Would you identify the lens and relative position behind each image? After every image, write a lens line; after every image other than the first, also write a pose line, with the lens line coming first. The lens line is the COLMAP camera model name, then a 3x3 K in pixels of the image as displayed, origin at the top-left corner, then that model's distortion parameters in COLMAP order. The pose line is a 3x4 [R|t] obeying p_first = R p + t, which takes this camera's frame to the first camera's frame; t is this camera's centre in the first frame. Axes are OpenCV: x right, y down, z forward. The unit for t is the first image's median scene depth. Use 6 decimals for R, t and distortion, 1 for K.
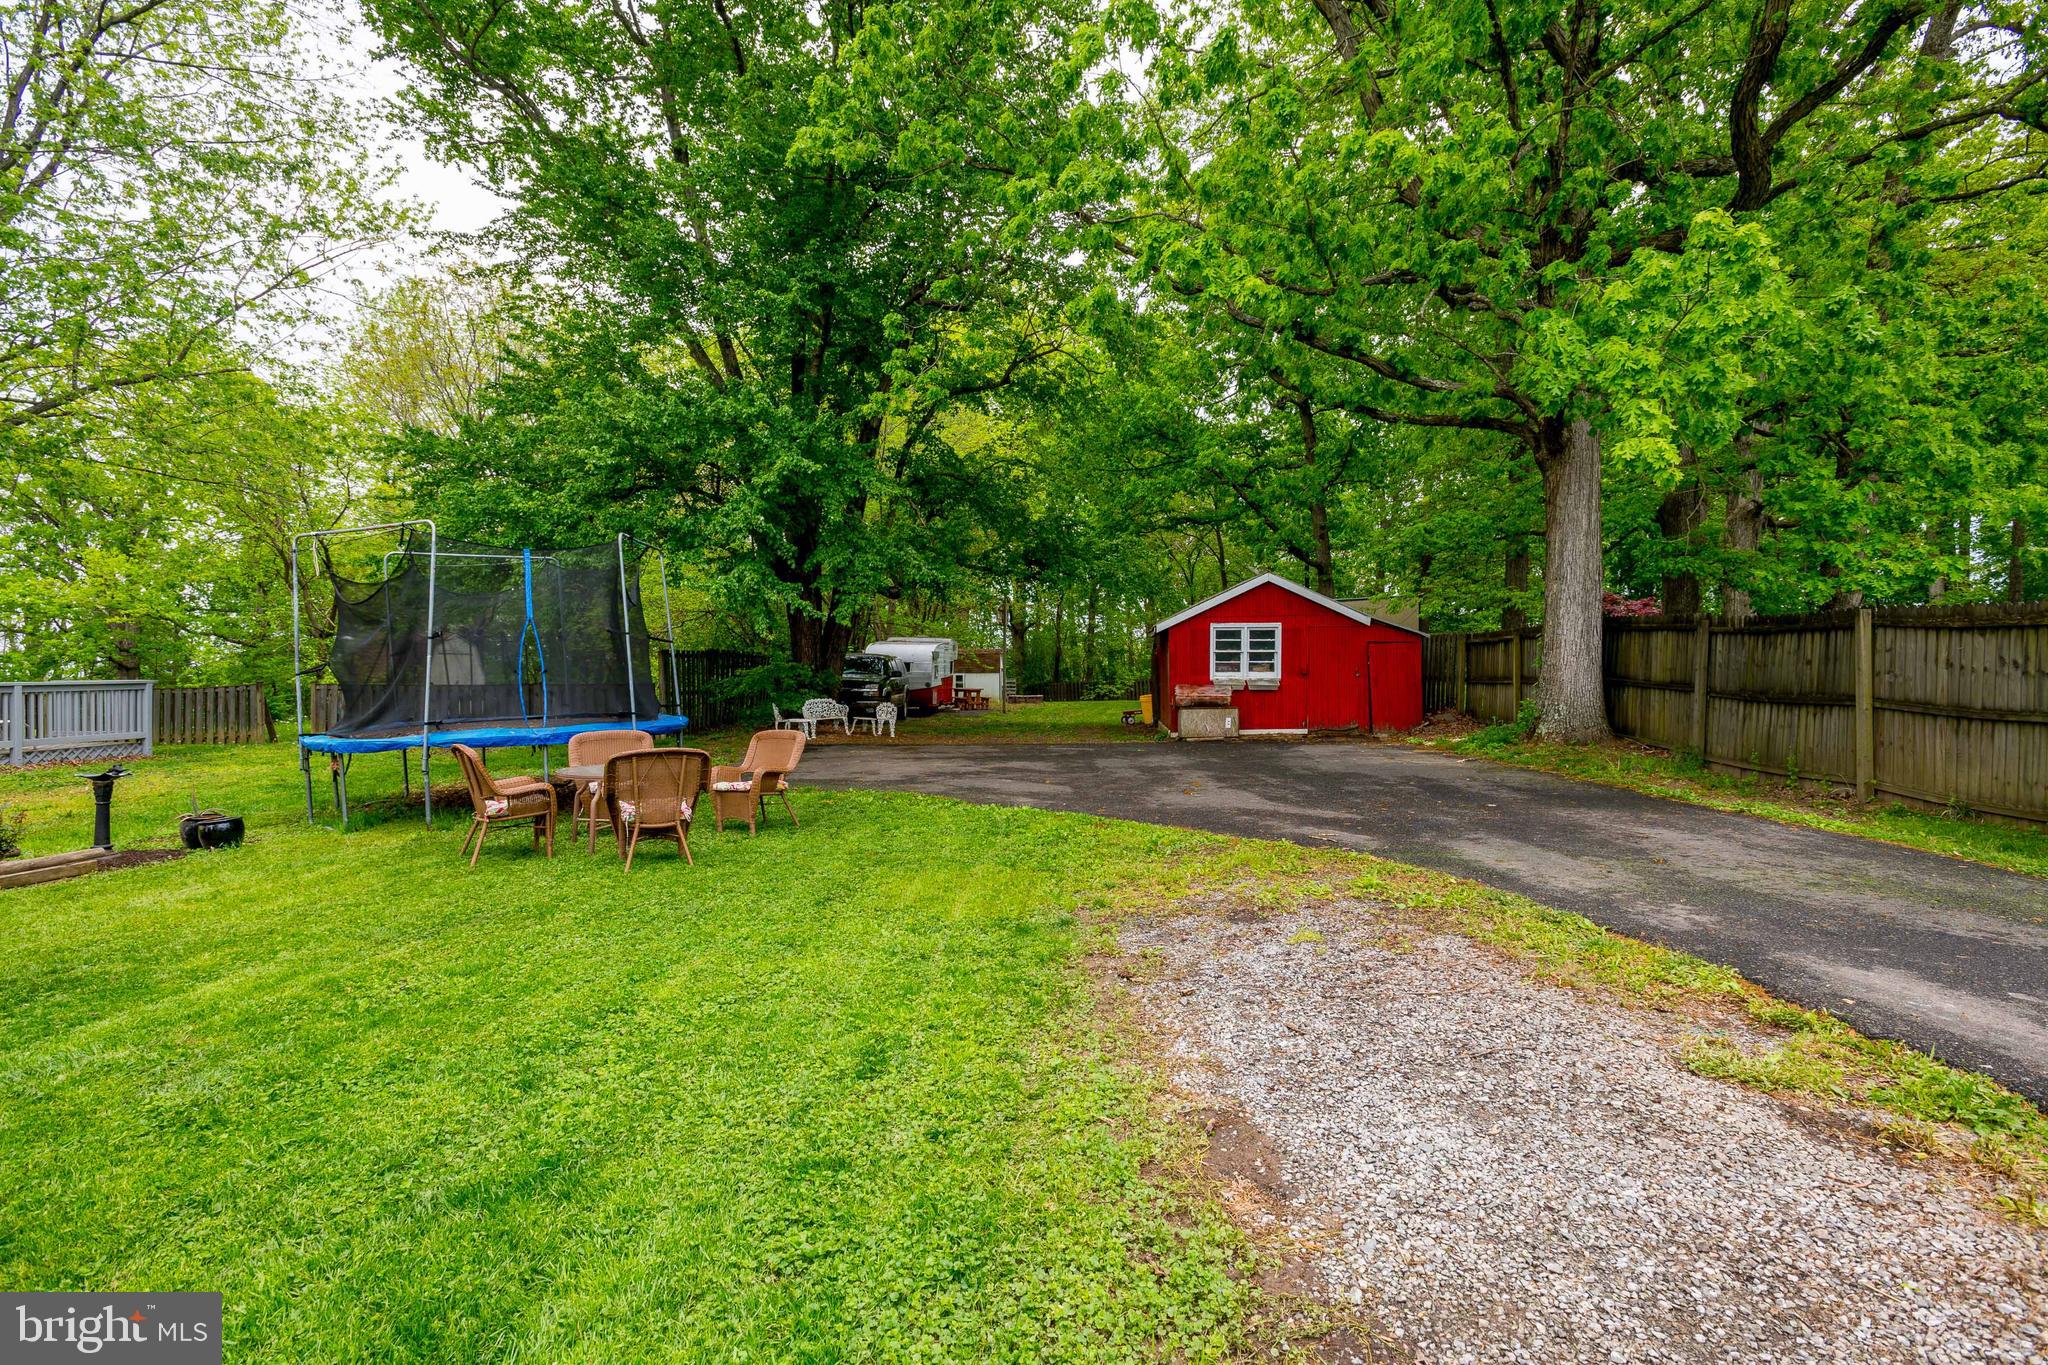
lens RADIAL K [[967.1, 0, 1022.5], [0, 967.1, 666.6], [0, 0, 1]] dist [0.013754, 0.000095]
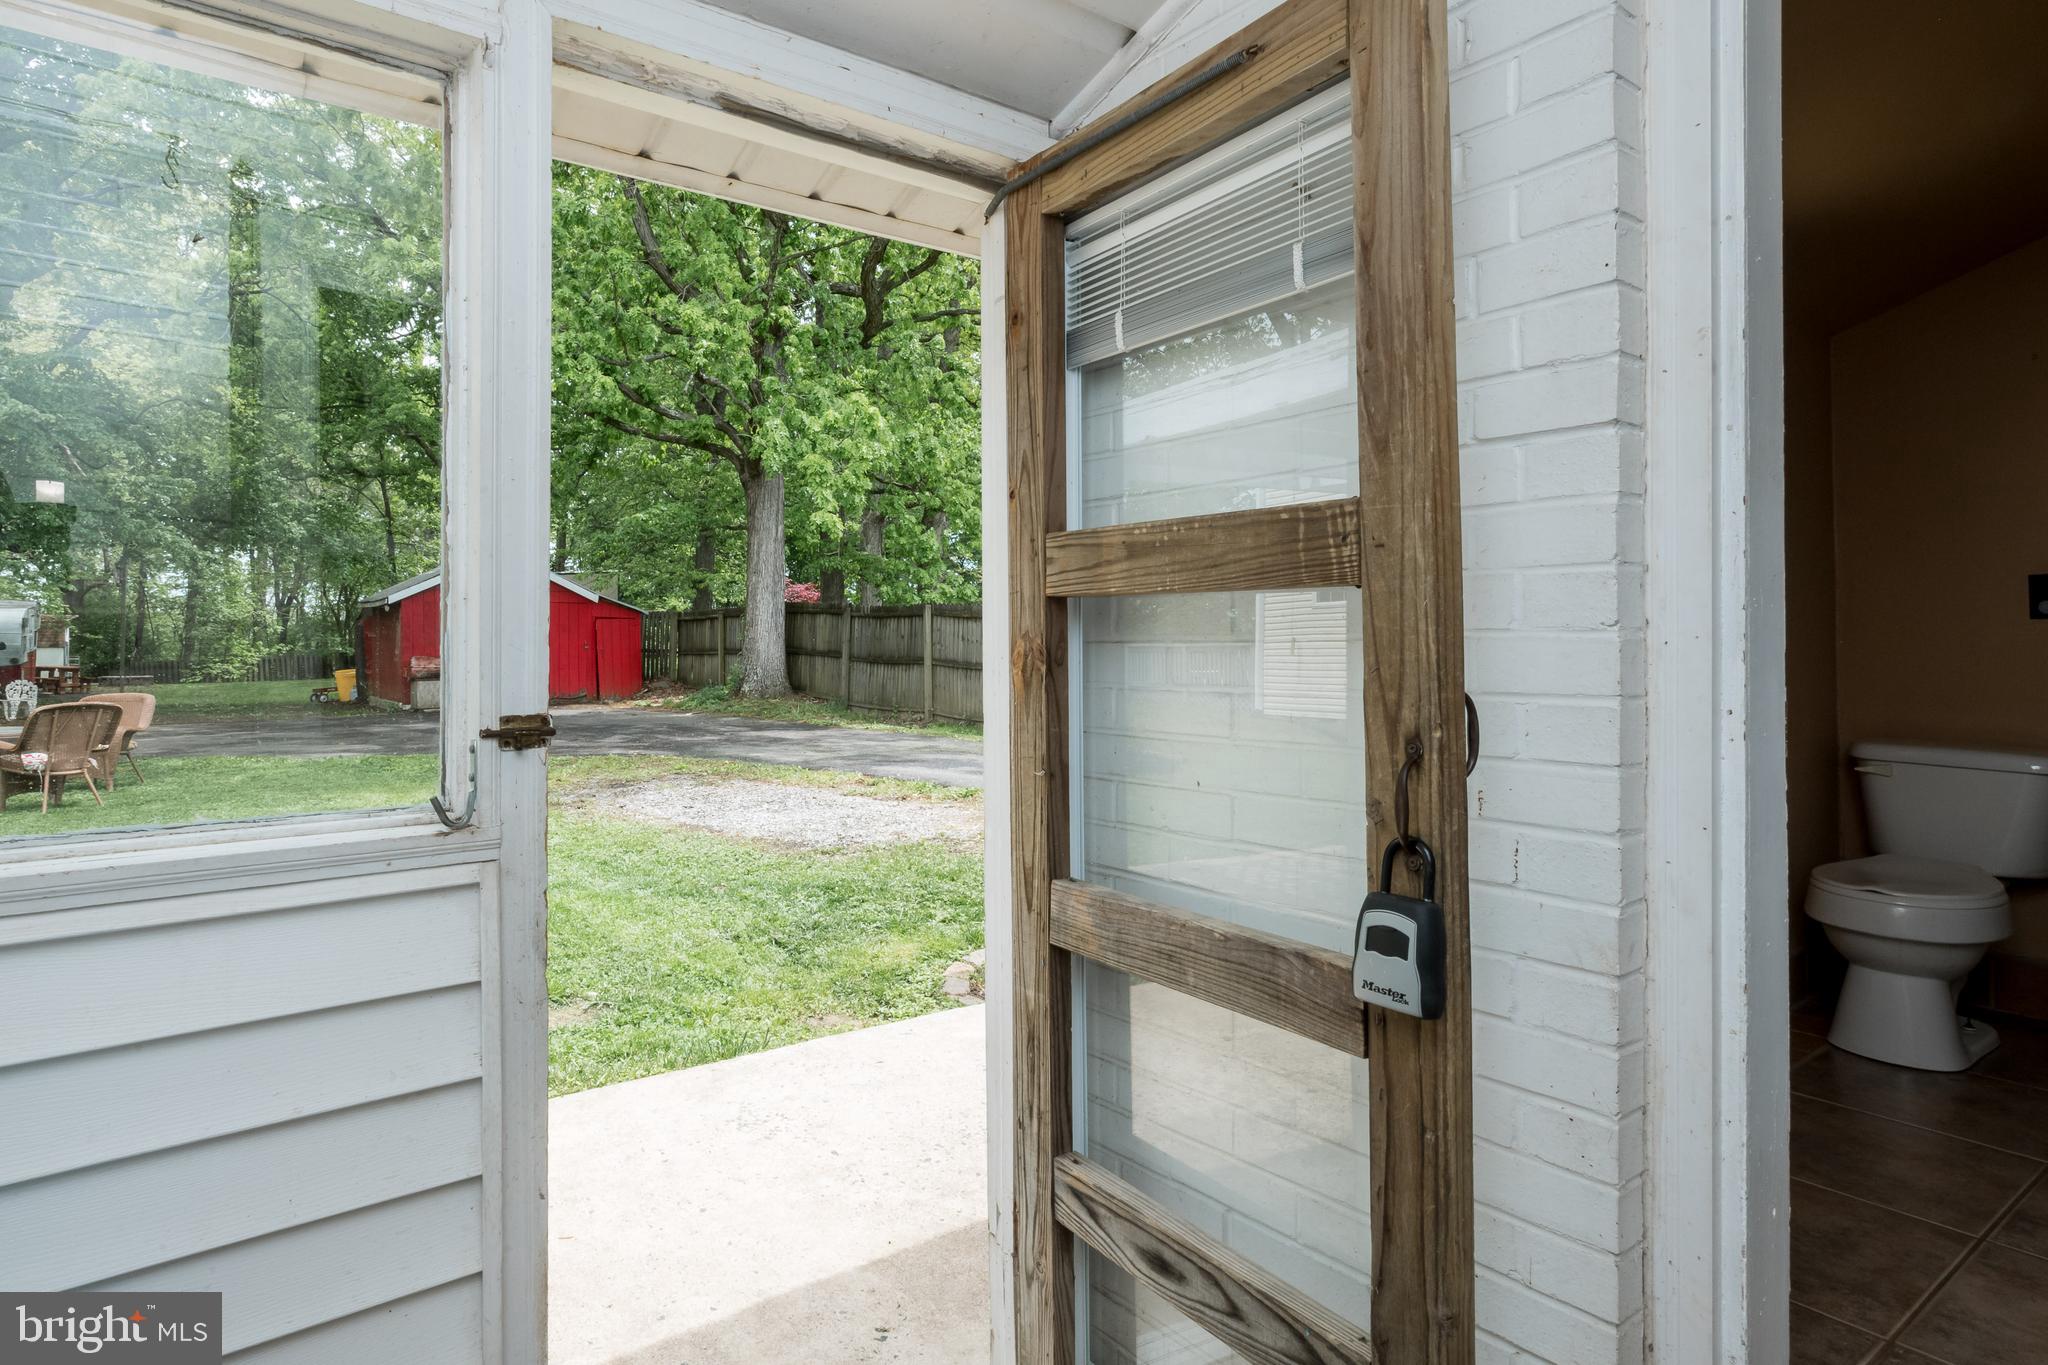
lens RADIAL K [[1094.2, 0, 1023.2], [0, 1094.2, 663.9], [0, 0, 1]] dist [0.001186, 0.000272]
pose [[0.715115, -0.010070, 0.698935, -0.227880], [-0.002915, 0.999845, 0.017388, 0.006100], [-0.699001, -0.014472, 0.714974, -0.313647]]
